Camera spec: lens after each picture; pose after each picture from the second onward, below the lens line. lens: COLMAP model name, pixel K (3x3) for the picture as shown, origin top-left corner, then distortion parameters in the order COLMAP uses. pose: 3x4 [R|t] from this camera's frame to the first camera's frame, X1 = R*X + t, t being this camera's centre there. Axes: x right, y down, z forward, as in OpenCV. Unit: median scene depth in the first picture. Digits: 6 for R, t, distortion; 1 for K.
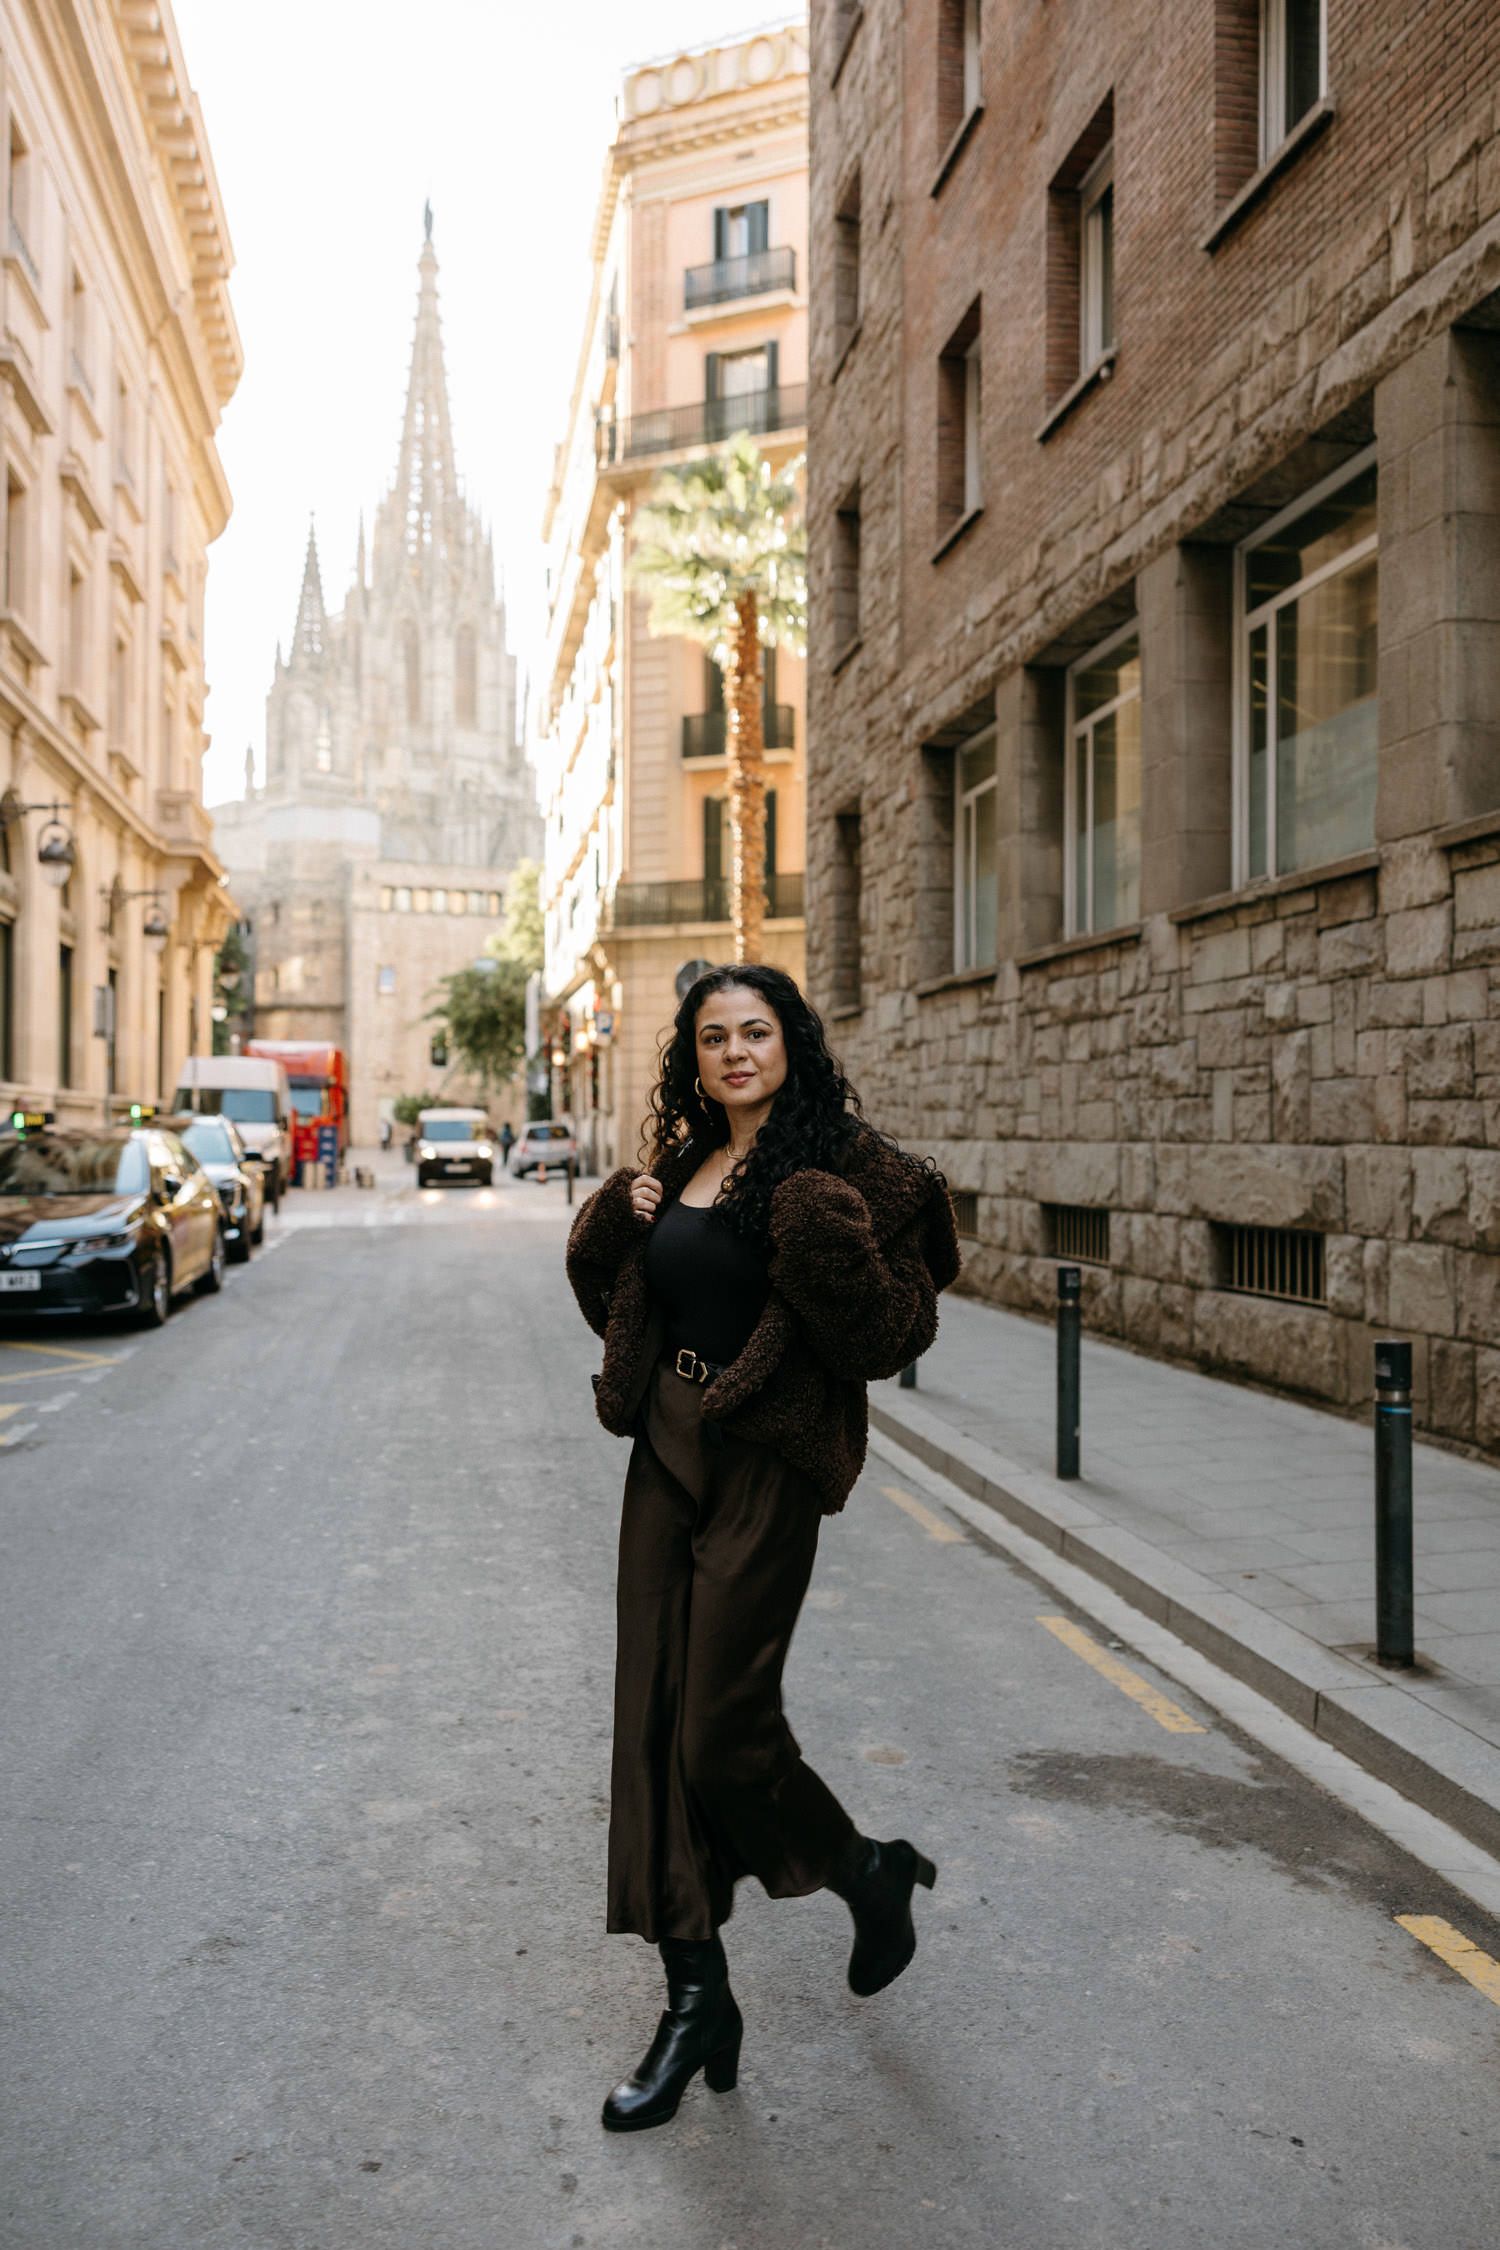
lens RADIAL K [[1994.9, 0, 759.8], [0, 1994.9, 1091.6], [0, 0, 1]] dist [0.016532, 0.009637]
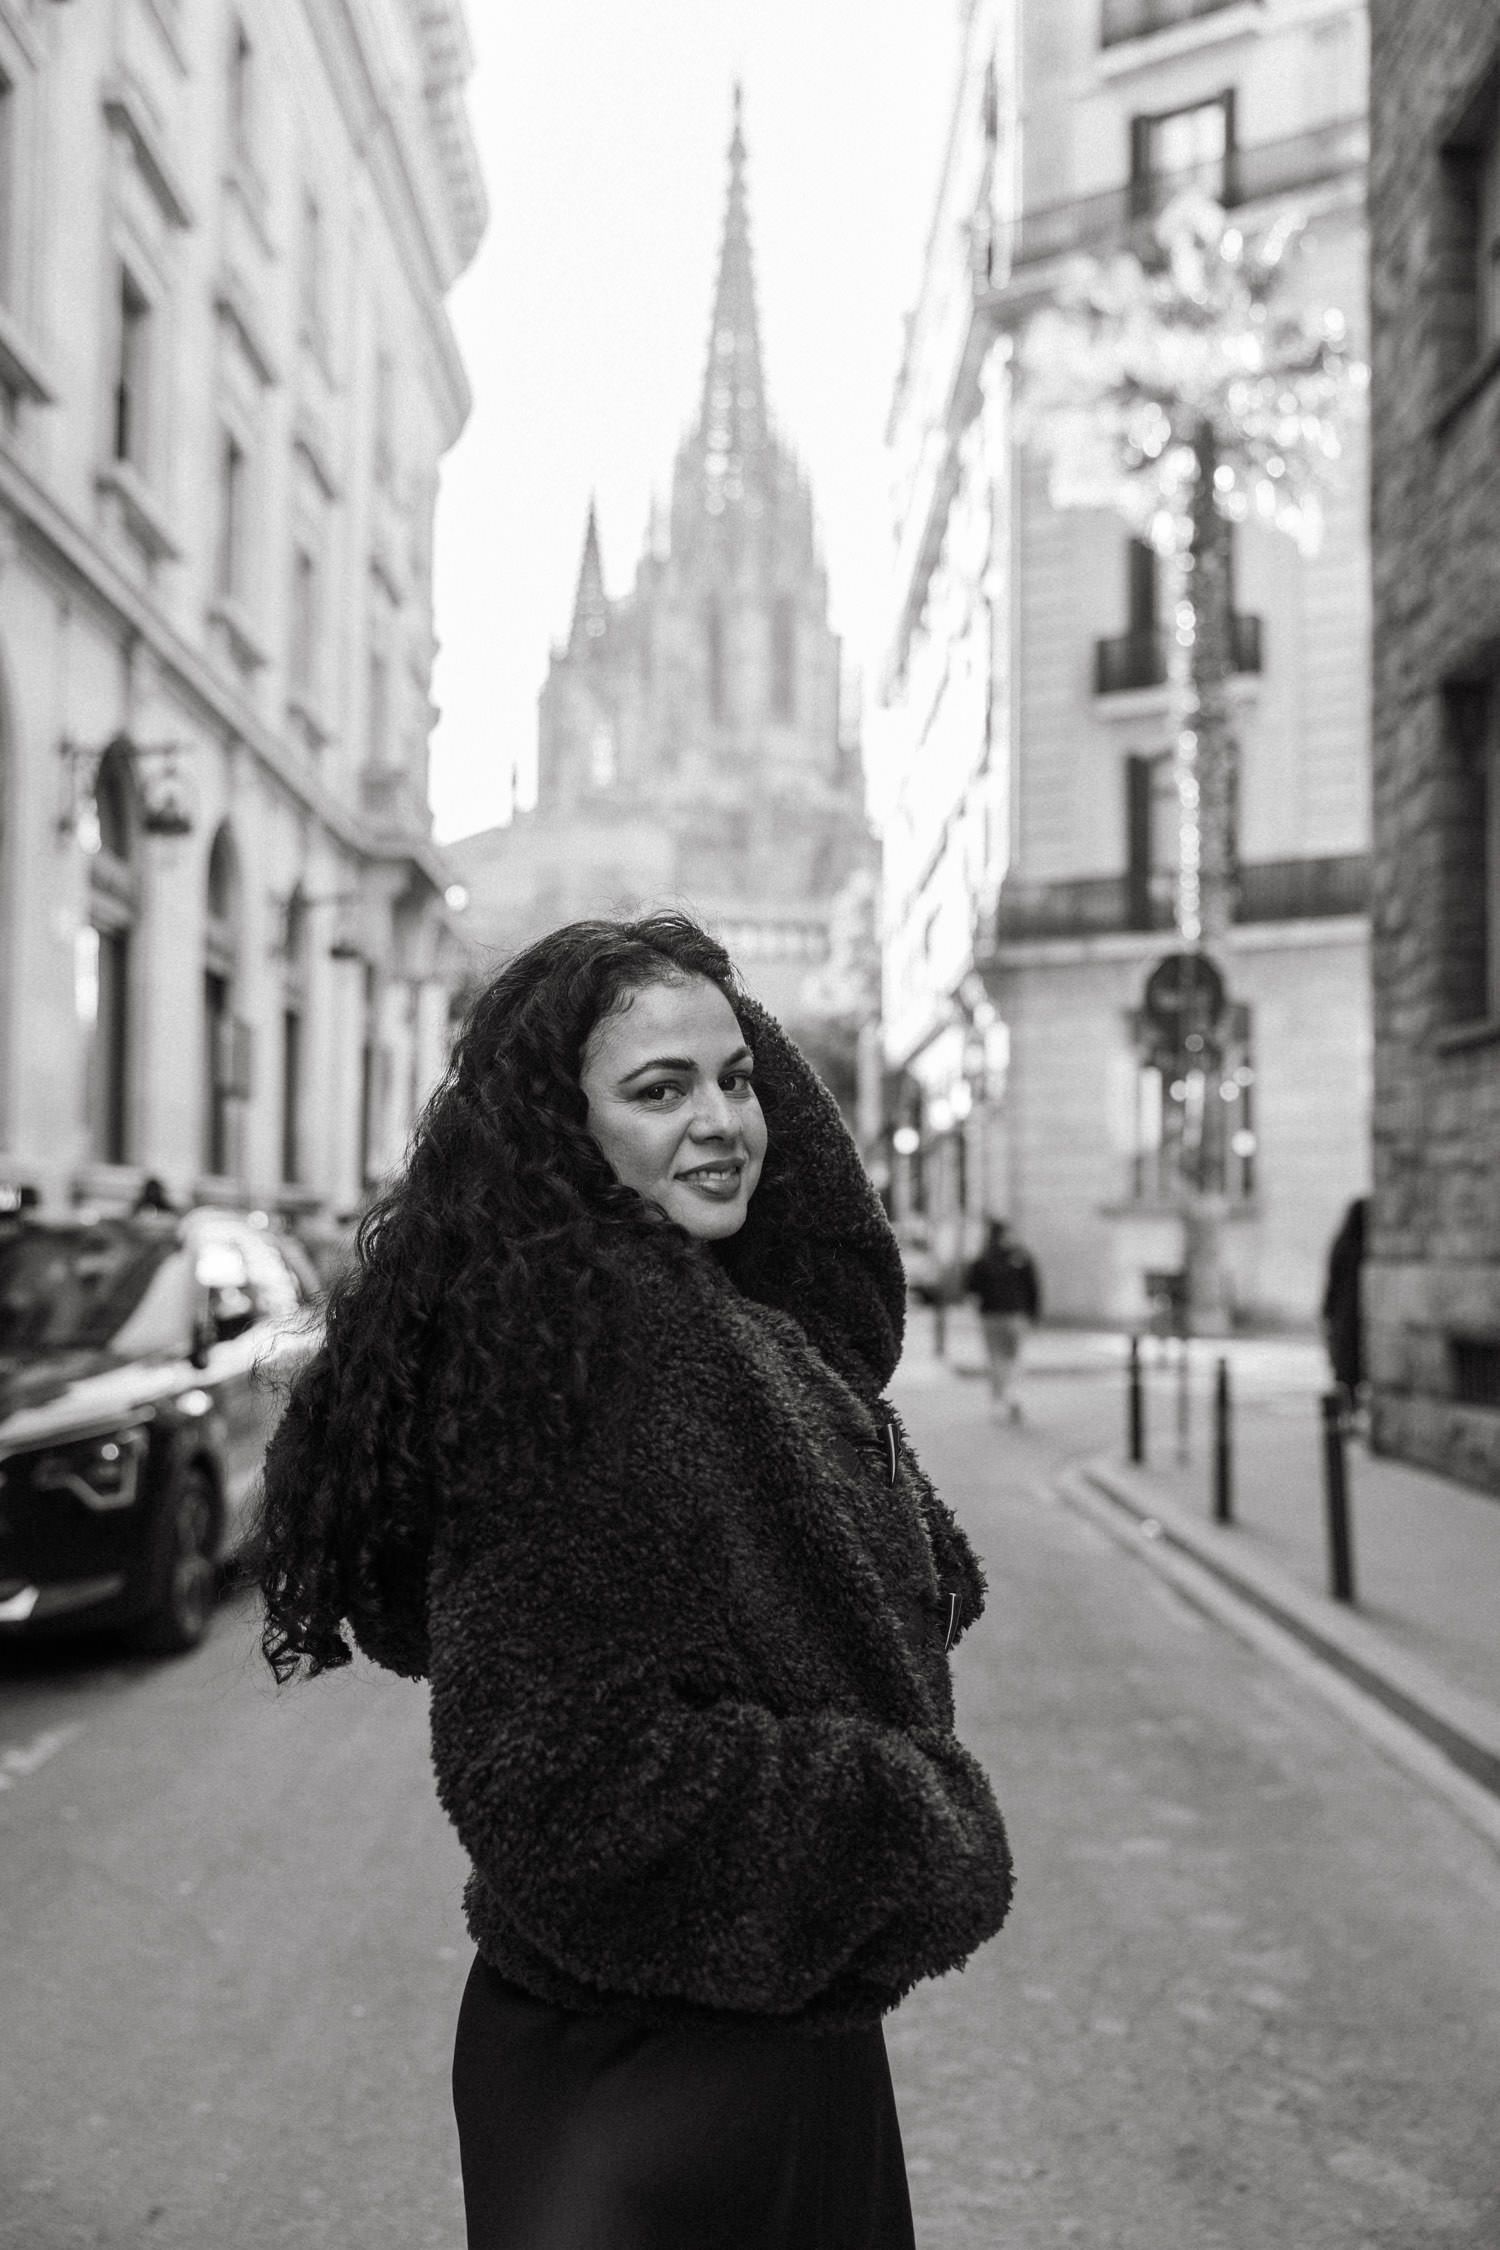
lens RADIAL K [[1994.9, 0, 759.8], [0, 1994.9, 1091.6], [0, 0, 1]] dist [0.016532, 0.009637]
pose [[0.988041, -0.004840, -0.154114, -0.047343], [-0.003027, 0.998706, -0.050770, 0.003099], [0.154160, 0.050630, 0.986748, 0.311339]]
